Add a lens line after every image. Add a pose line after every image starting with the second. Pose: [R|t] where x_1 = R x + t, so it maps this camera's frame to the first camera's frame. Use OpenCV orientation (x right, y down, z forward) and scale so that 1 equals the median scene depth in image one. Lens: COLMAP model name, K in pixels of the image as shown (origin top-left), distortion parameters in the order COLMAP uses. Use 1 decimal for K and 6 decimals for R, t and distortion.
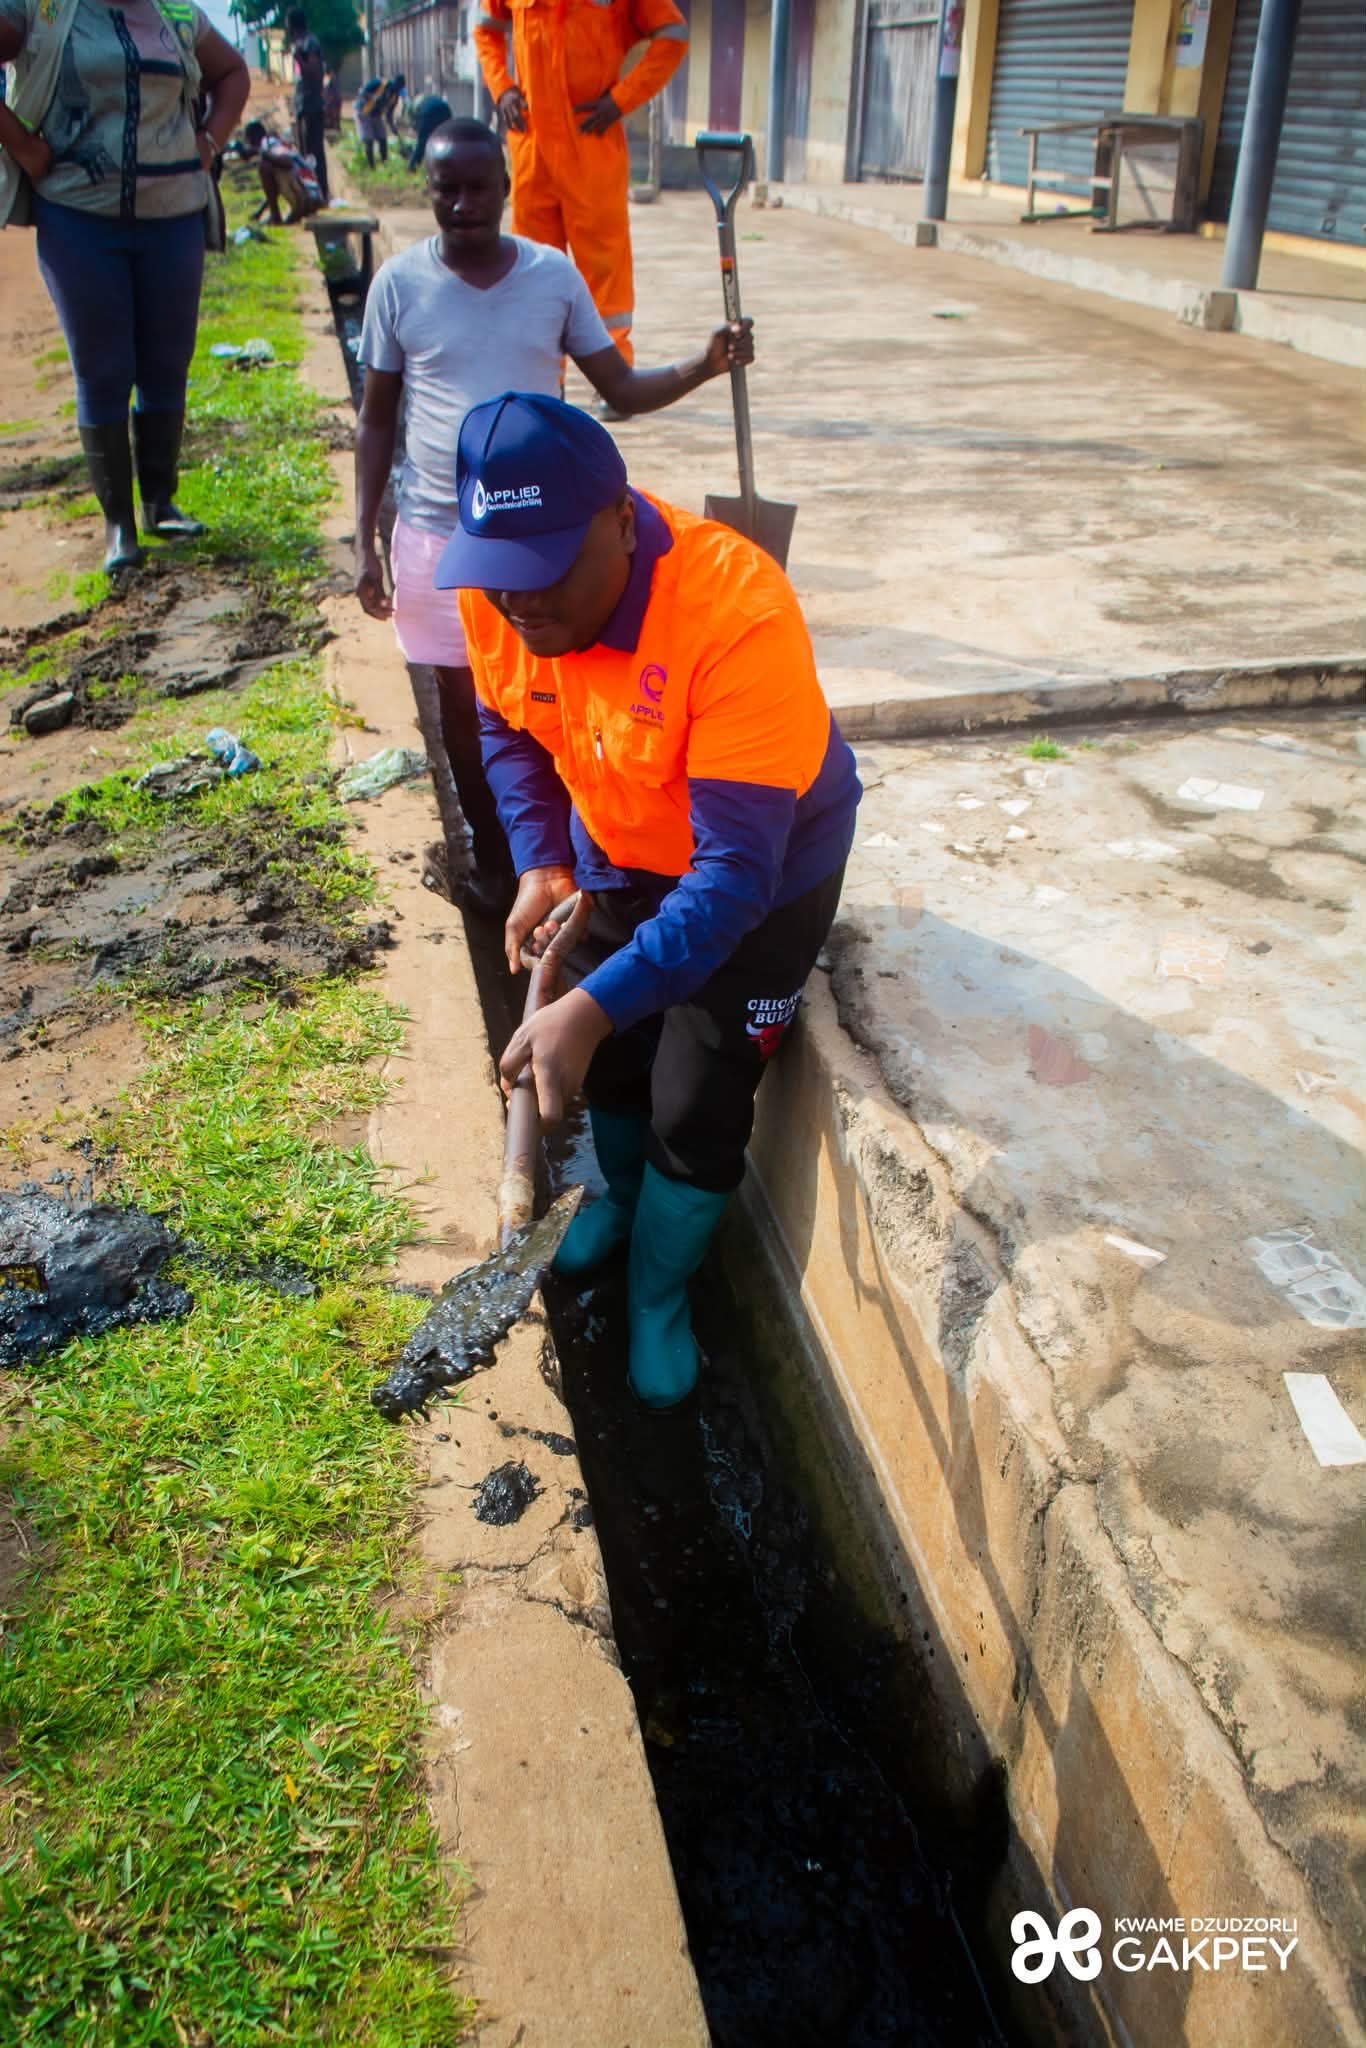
lens RADIAL K [[1663.7, 0, 684.2], [0, 1663.7, 1021.7], [0, 0, 1]] dist [-0.089178, 0.023466]
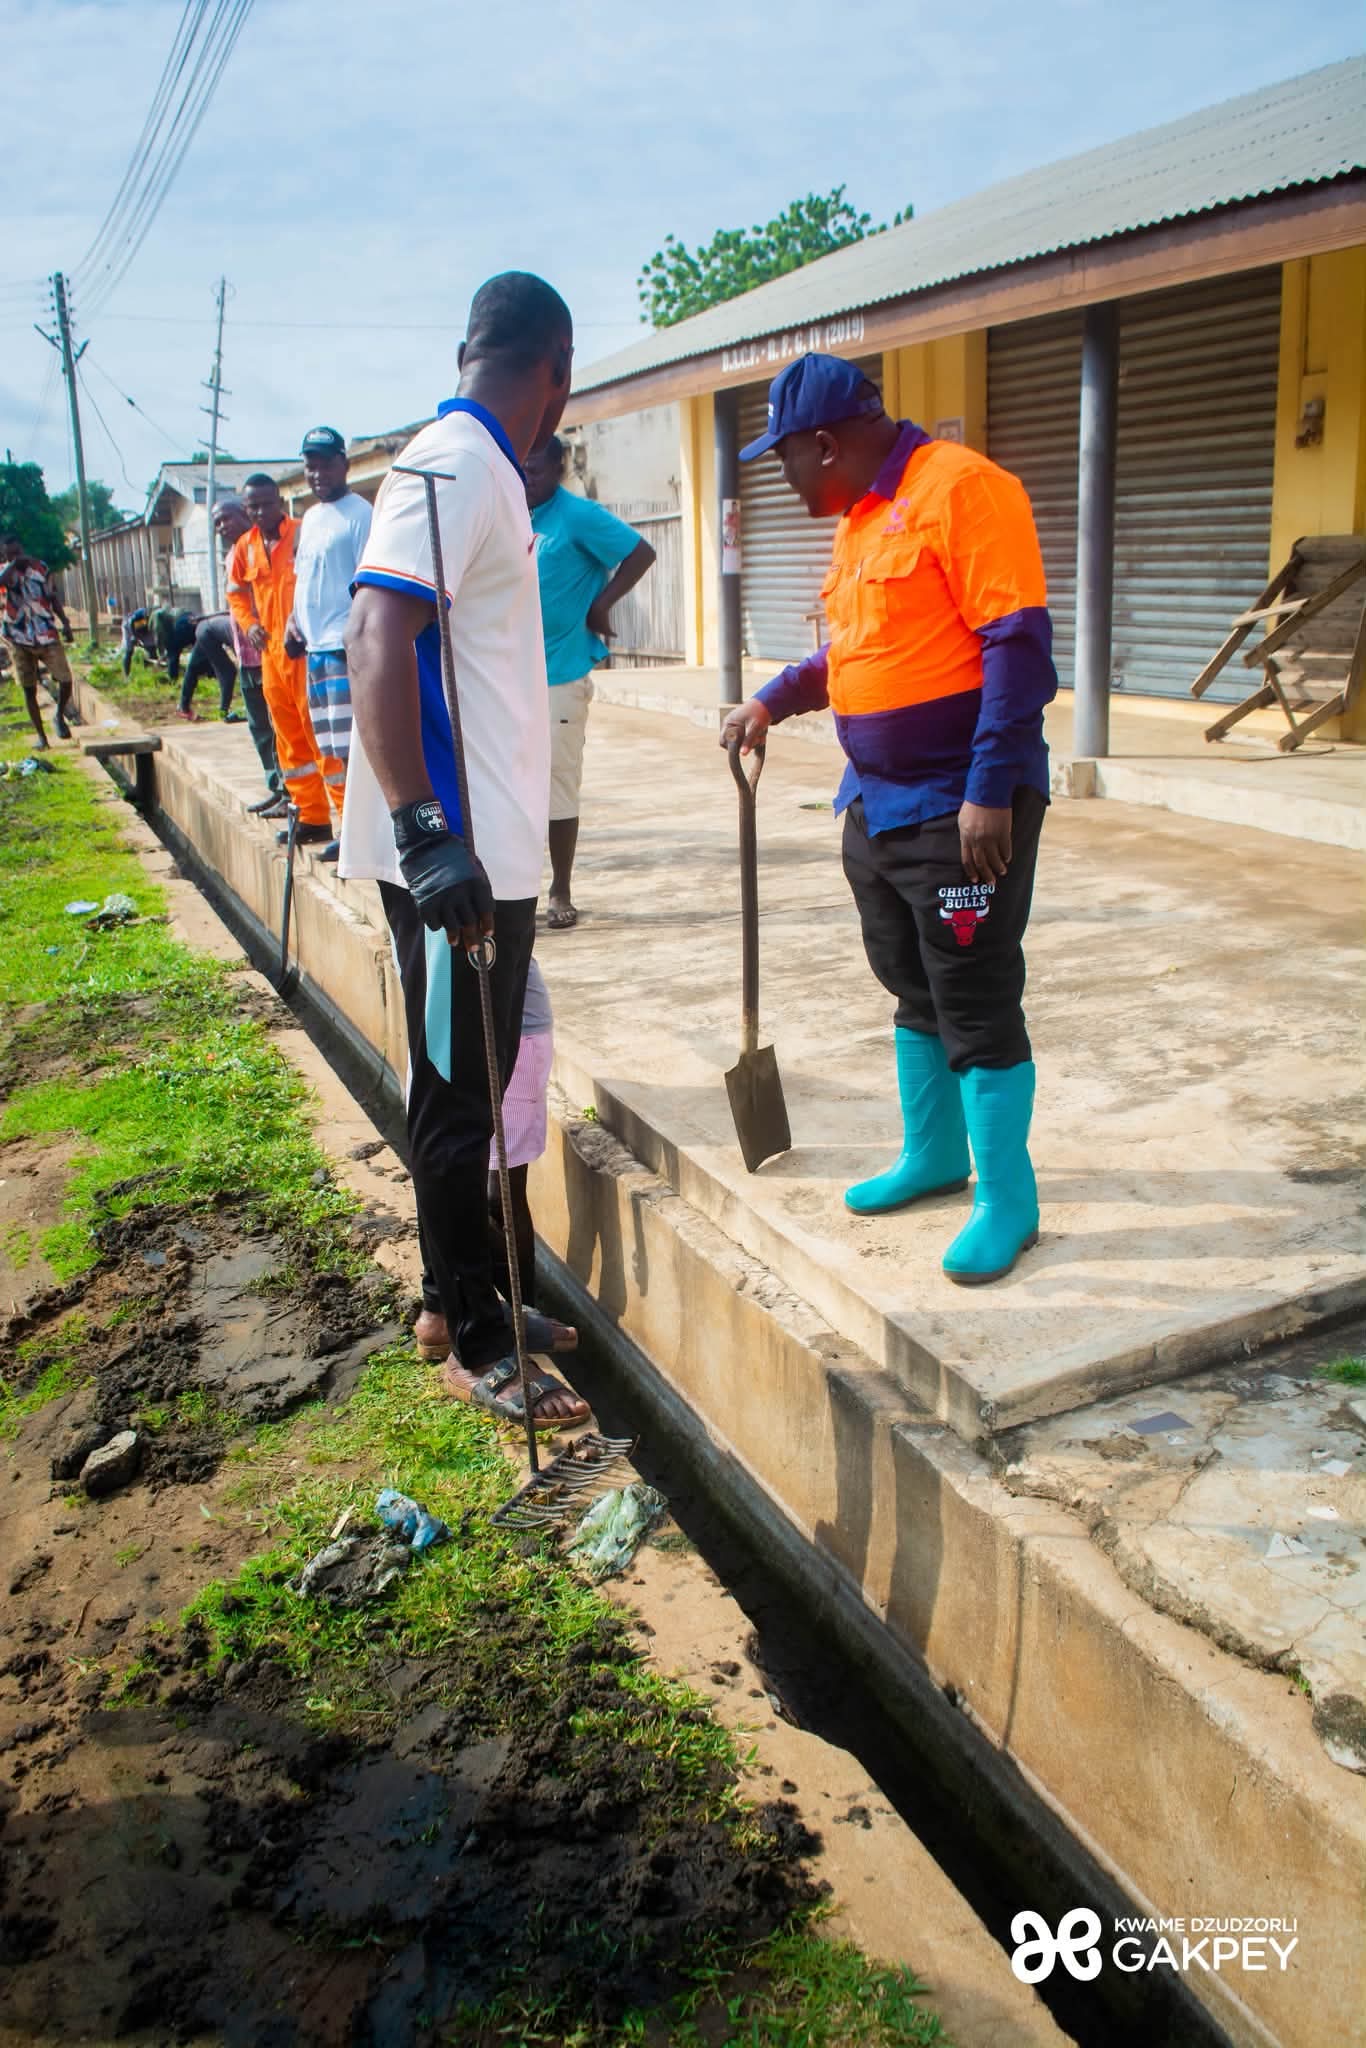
lens RADIAL K [[1663.7, 0, 686.5], [0, 1663.7, 1027.5], [0, 0, 1]] dist [-0.089178, 0.023466]
pose [[0.981486, -0.103886, 0.160912, -0.269517], [0.140614, 0.961258, -0.237087, -0.201185], [-0.130048, 0.255324, 0.958069, 0.191947]]
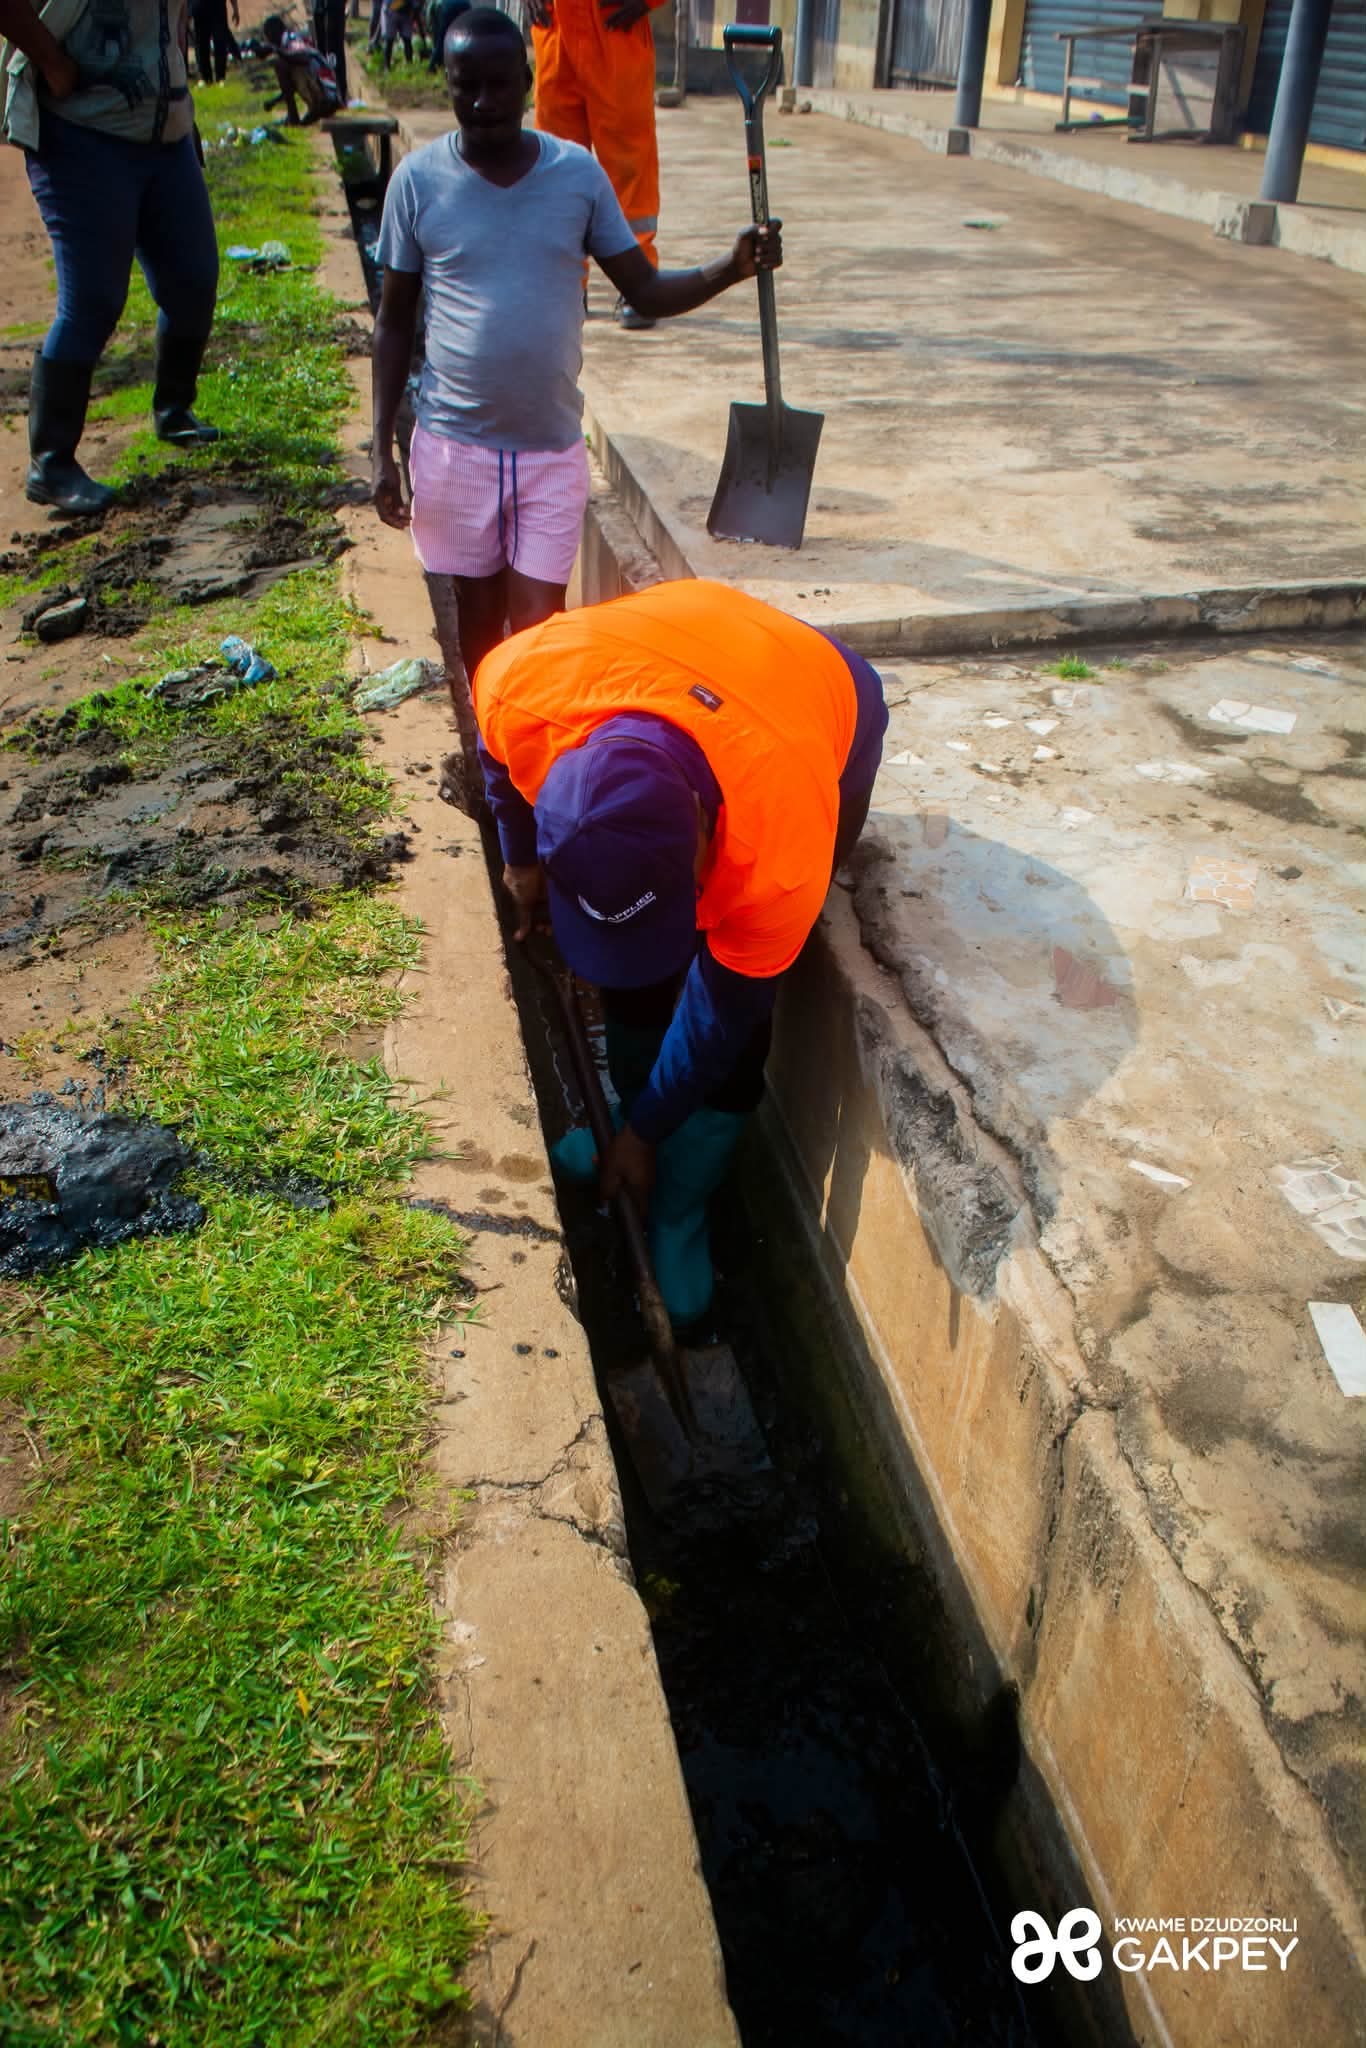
lens RADIAL K [[1663.7, 0, 686.4], [0, 1663.7, 1027.5], [0, 0, 1]] dist [-0.089178, 0.023466]
pose [[0.999882, 0.014122, -0.006092, -0.003150], [-0.013801, 0.998659, 0.049890, 0.002760], [0.006789, -0.049800, 0.998736, 0.010595]]
